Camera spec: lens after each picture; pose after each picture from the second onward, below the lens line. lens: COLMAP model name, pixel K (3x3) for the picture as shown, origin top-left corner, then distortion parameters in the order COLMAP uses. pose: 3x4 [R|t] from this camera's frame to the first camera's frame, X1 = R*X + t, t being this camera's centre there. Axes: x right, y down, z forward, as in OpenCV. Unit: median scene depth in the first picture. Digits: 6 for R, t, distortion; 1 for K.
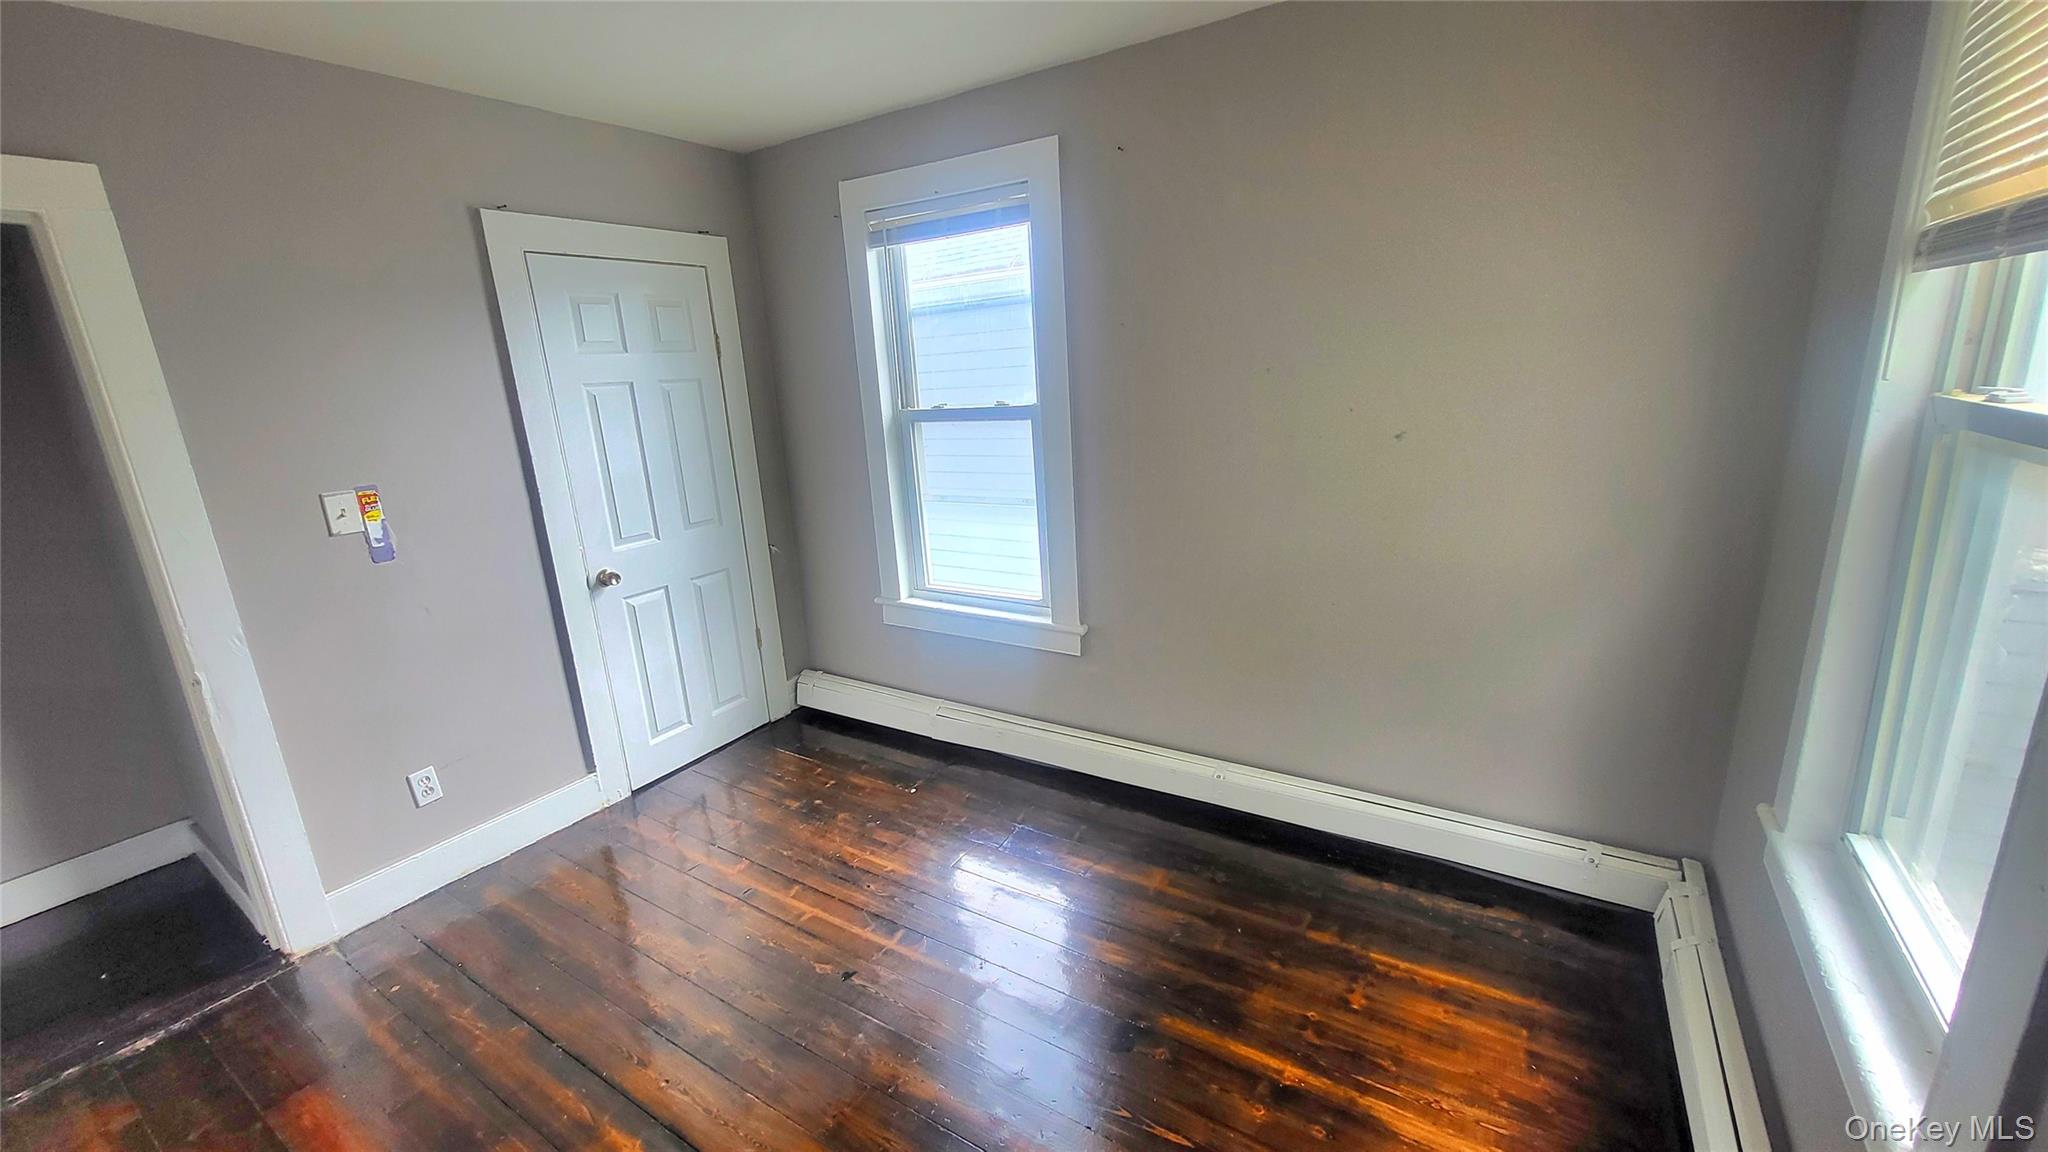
lens RADIAL K [[812.3, 0, 1021.6], [0, 812.3, 569.9], [0, 0, 1]] dist [-0.000884, 0.000863]
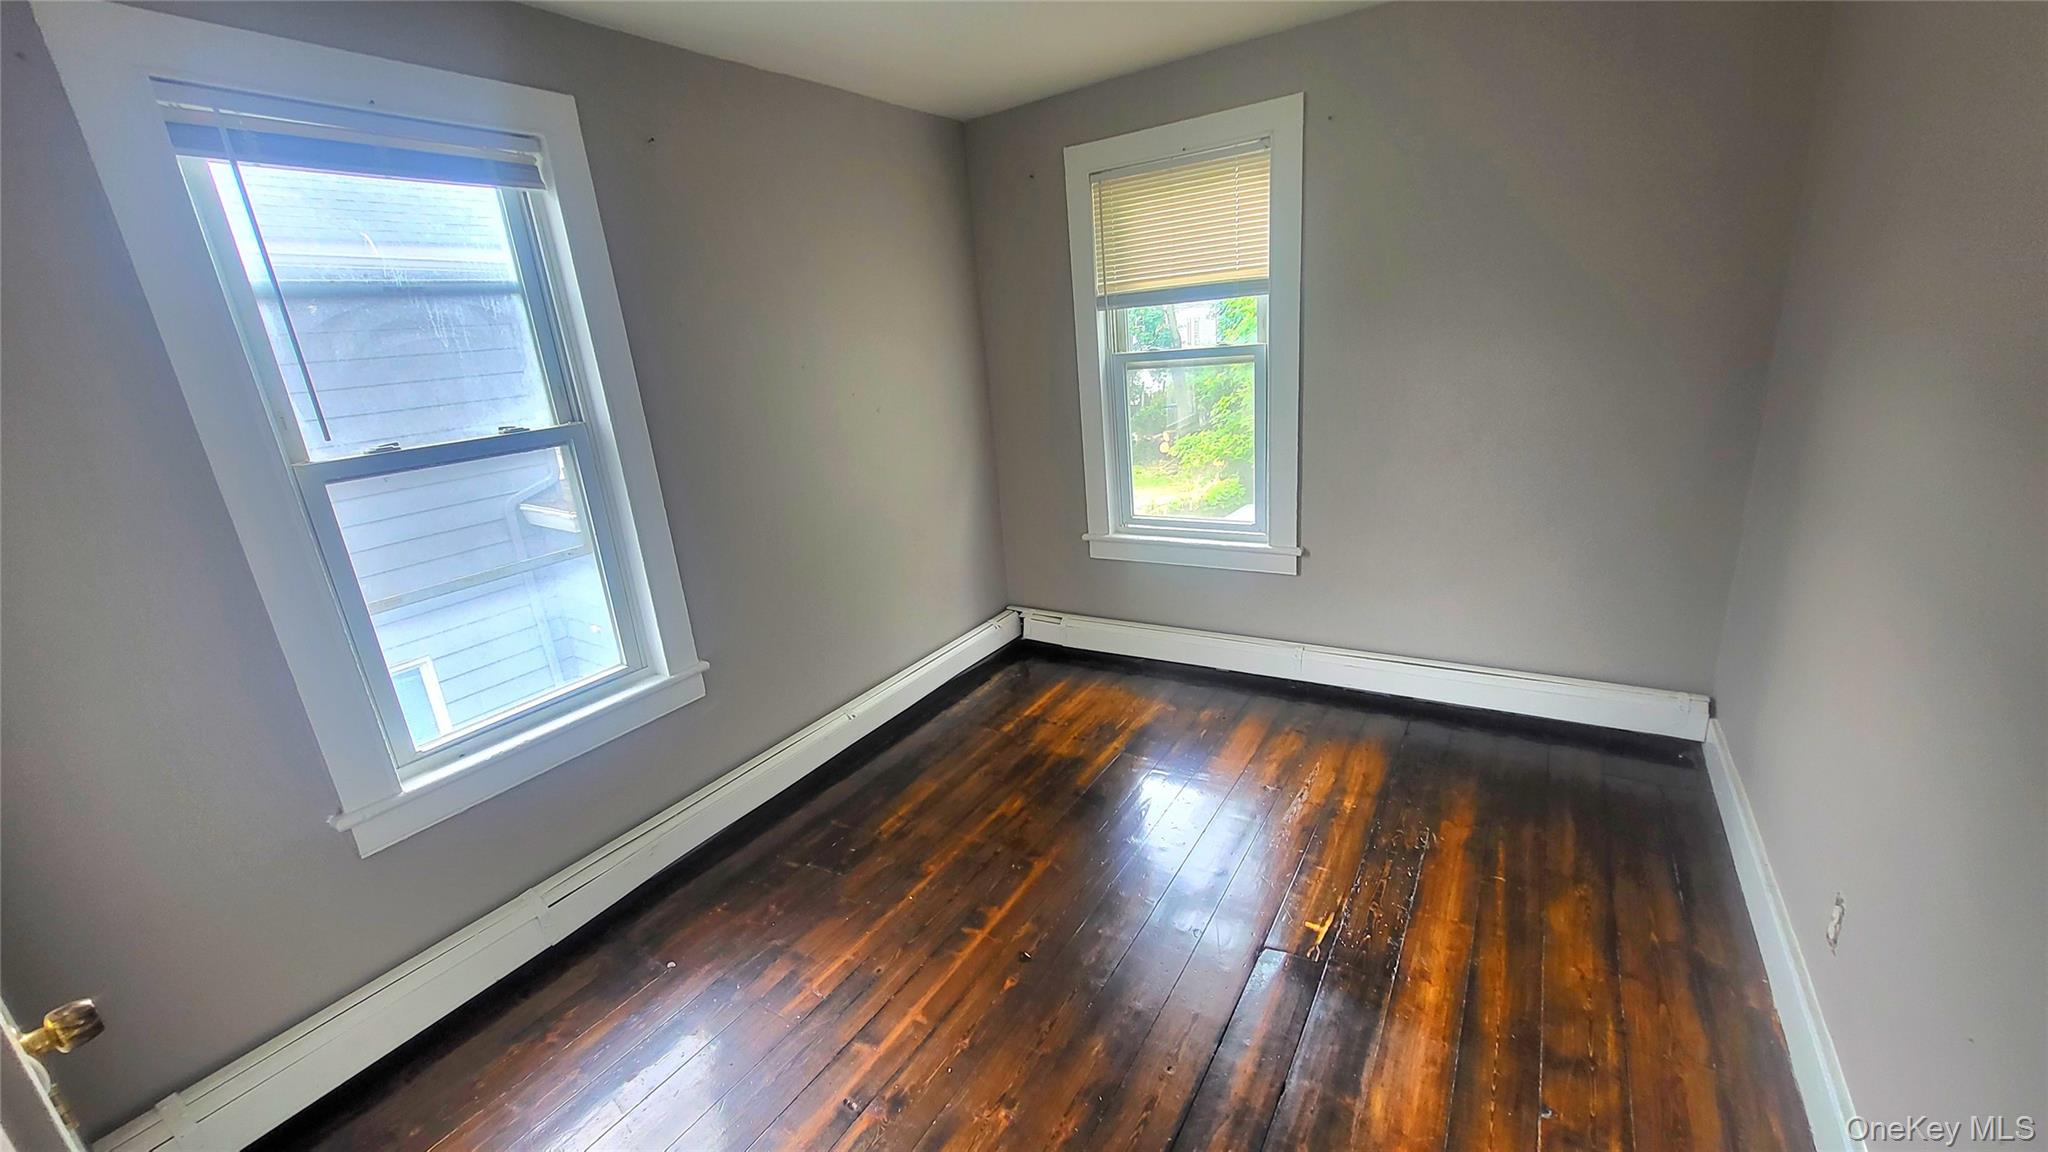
lens RADIAL K [[812.3, 0, 1030.8], [0, 812.3, 568.2], [0, 0, 1]] dist [-0.000884, 0.000863]
pose [[-0.007897, -0.229802, 0.973205, -0.884378], [0.322289, 0.920717, 0.220023, -0.119308], [-0.946608, 0.315391, 0.066791, 0.652781]]
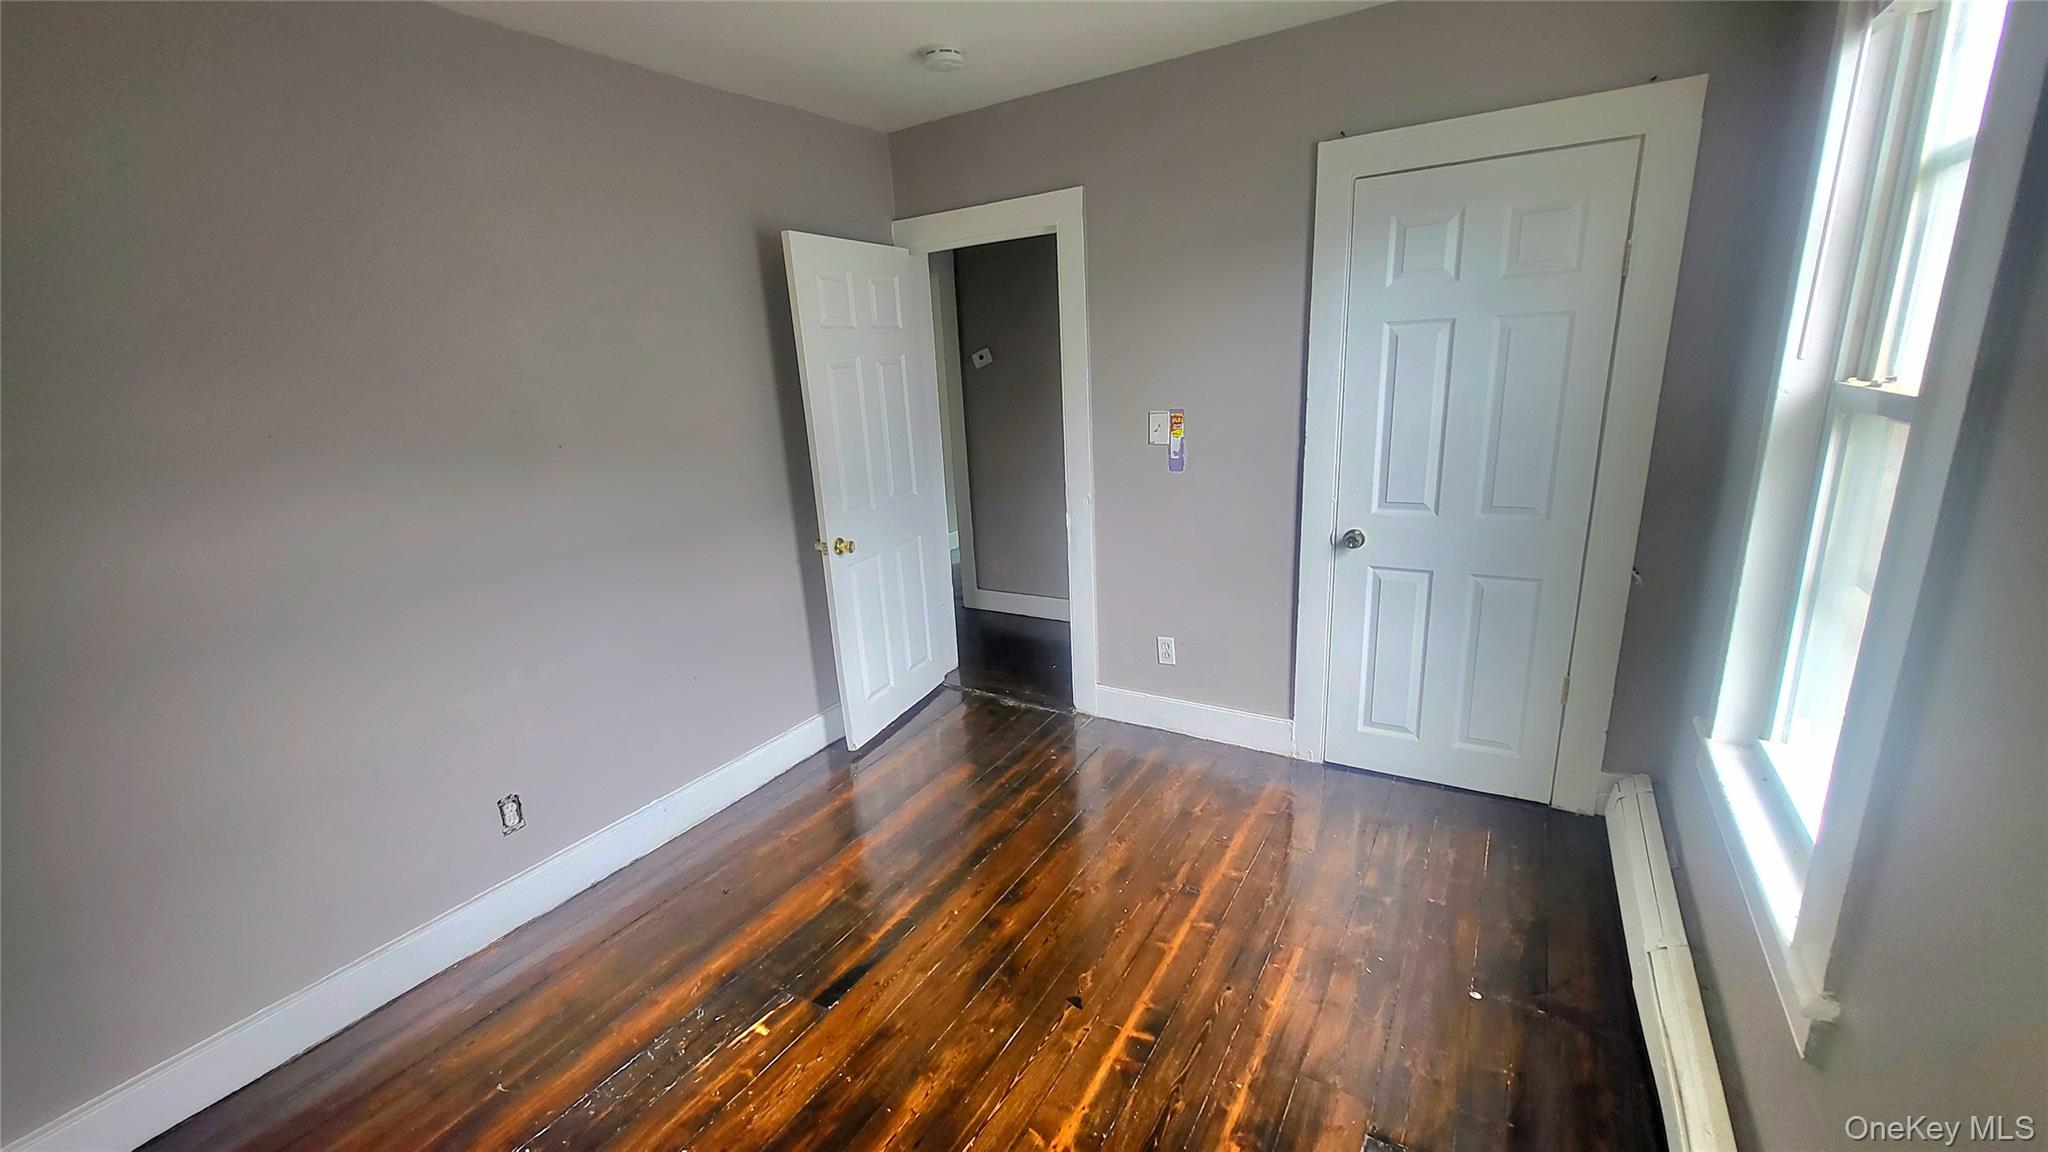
lens RADIAL K [[812.3, 0, 1012.9], [0, 812.3, 574.8], [0, 0, 1]] dist [-0.000884, 0.000863]
pose [[0.006130, 0.312863, -0.949779, 0.425193], [-0.189793, 0.932896, 0.306077, -0.184050], [0.981805, 0.178385, 0.065098, 0.656393]]
